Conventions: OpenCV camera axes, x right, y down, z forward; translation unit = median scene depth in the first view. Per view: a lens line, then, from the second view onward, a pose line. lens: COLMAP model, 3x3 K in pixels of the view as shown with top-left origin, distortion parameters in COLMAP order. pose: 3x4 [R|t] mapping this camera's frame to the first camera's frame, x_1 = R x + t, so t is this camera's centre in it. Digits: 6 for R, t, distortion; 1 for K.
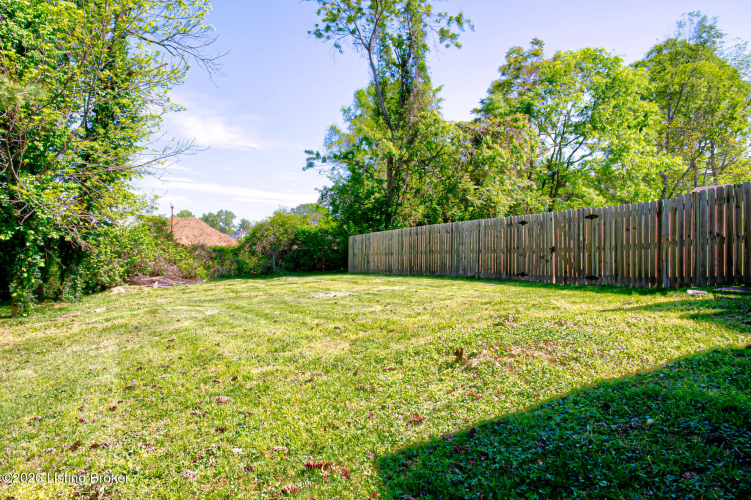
lens RADIAL K [[513.6, 0, 377.1], [0, 513.6, 248.6], [0, 0, 1]] dist [-0.049400, 0.025489]
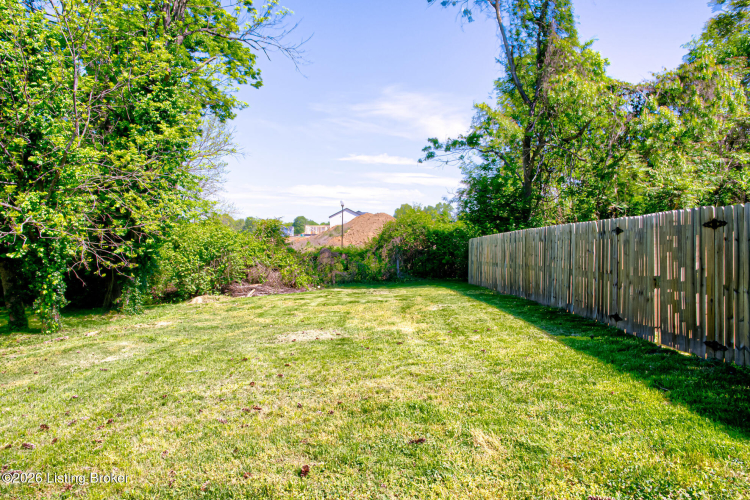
lens RADIAL K [[512.9, 0, 372.4], [0, 512.9, 246.2], [0, 0, 1]] dist [-0.049400, 0.025489]
pose [[0.906665, -0.001120, -0.421850, 0.190777], [0.006262, 0.999922, 0.010804, -0.028084], [0.421805, -0.012437, 0.906601, 0.241391]]
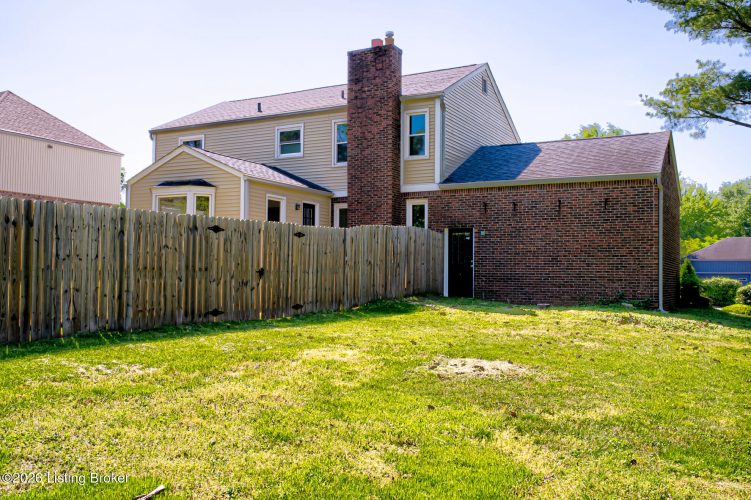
lens RADIAL K [[685.2, 0, 375.4], [0, 685.2, 251.0], [0, 0, 1]] dist [0.035582, 0.000000]
pose [[-0.574560, 0.020241, 0.818212, -0.345165], [-0.013978, 0.999306, -0.034537, 0.001493], [-0.818343, -0.031281, -0.573878, 0.910777]]
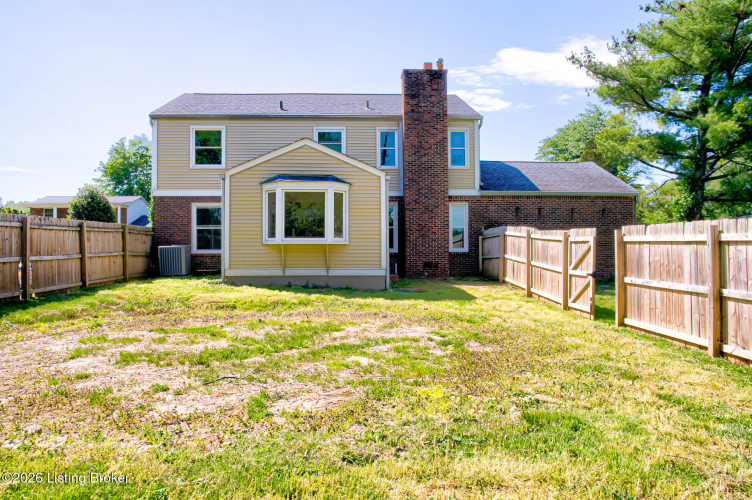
lens RADIAL K [[514.3, 0, 377.0], [0, 514.3, 252.5], [0, 0, 1]] dist [-0.049400, 0.025489]
pose [[-0.919729, 0.000240, 0.392553, 0.000511], [0.000112, 1.000000, -0.000350, -0.011574], [-0.392553, -0.000278, -0.919729, 1.077366]]
